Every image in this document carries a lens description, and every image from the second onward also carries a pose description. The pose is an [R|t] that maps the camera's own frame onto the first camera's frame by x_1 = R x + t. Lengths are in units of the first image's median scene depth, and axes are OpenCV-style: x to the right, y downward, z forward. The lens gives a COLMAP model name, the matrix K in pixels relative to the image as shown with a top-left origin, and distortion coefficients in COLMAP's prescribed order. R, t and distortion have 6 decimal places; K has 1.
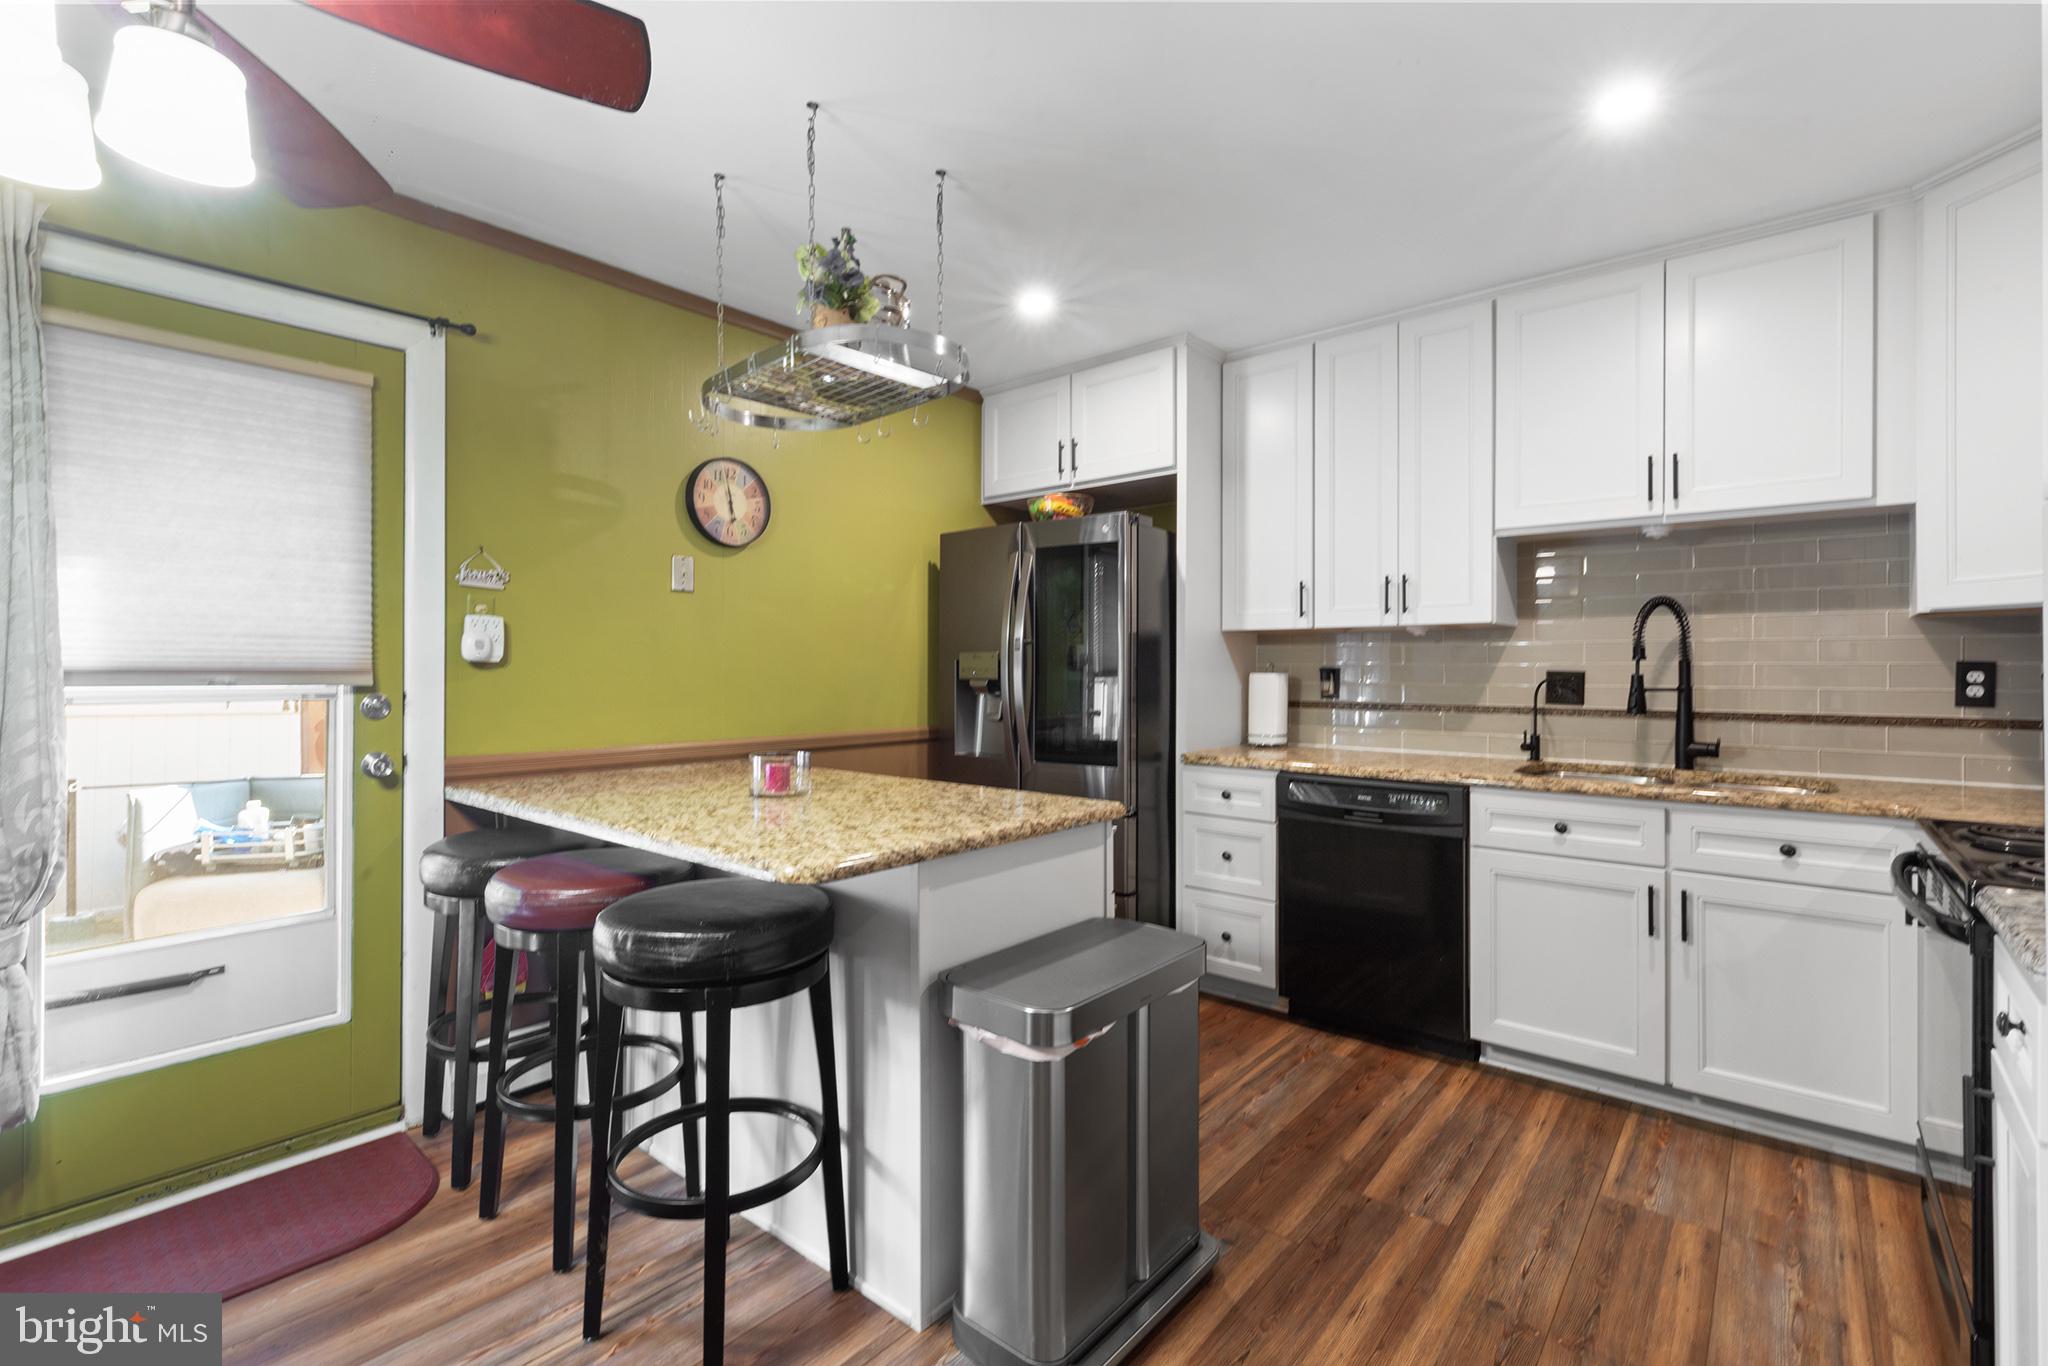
lens RADIAL K [[906.4, 0, 1010.4], [0, 906.4, 673.4], [0, 0, 1]] dist [-0.000624, -0.000137]
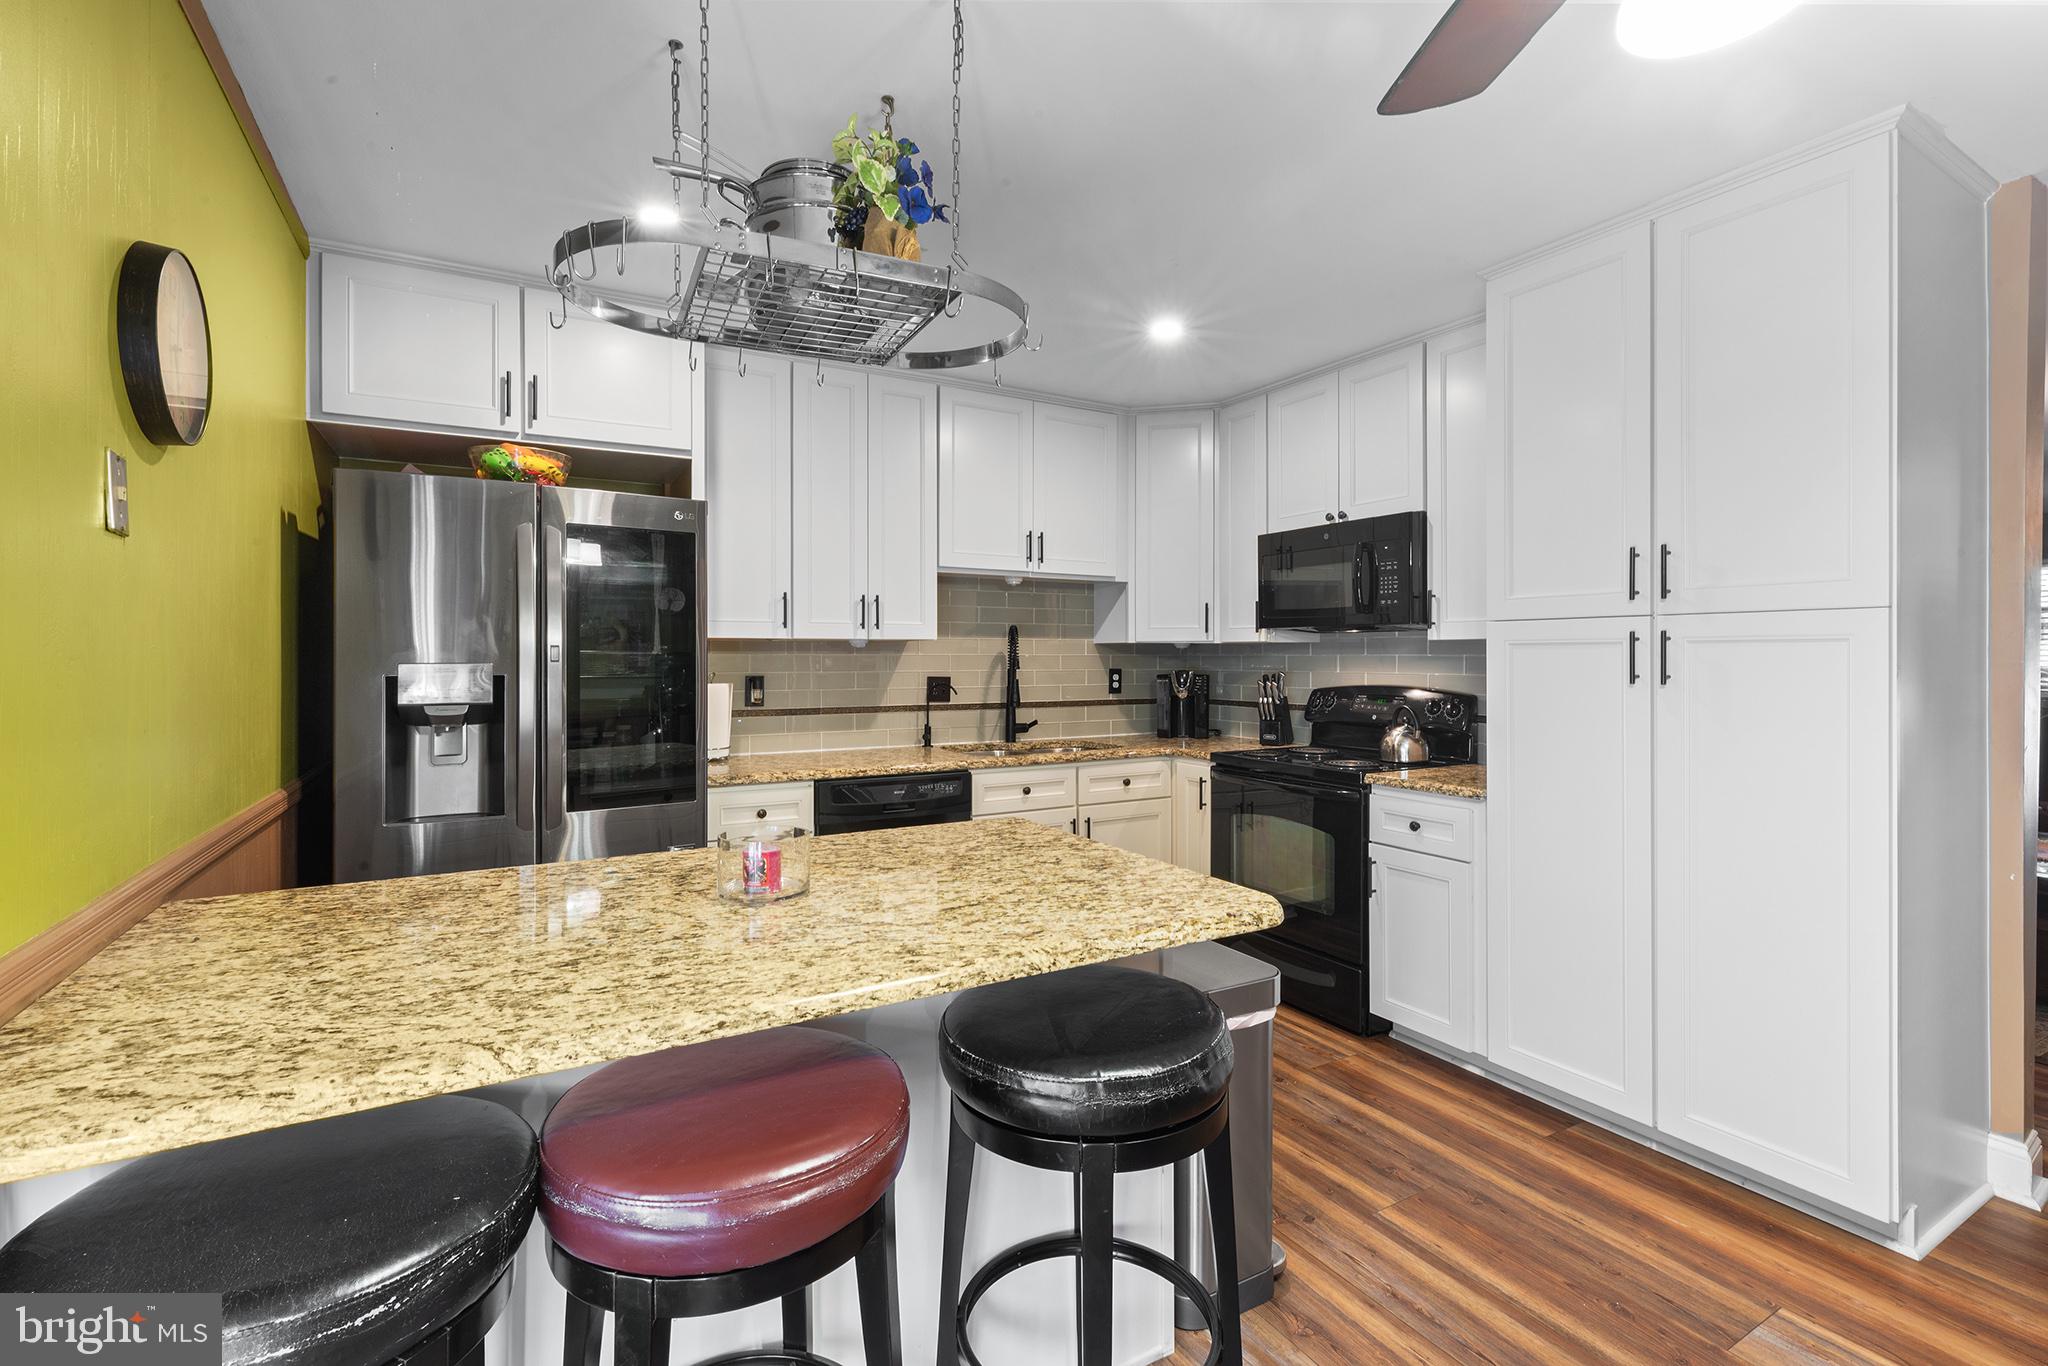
lens RADIAL K [[906.4, 0, 1016.1], [0, 906.4, 666.7], [0, 0, 1]] dist [-0.000624, -0.000137]
pose [[0.325842, -0.010308, 0.945368, -0.665856], [0.005579, 0.999944, 0.008980, -0.031135], [-0.945408, 0.002348, 0.325882, 0.513290]]
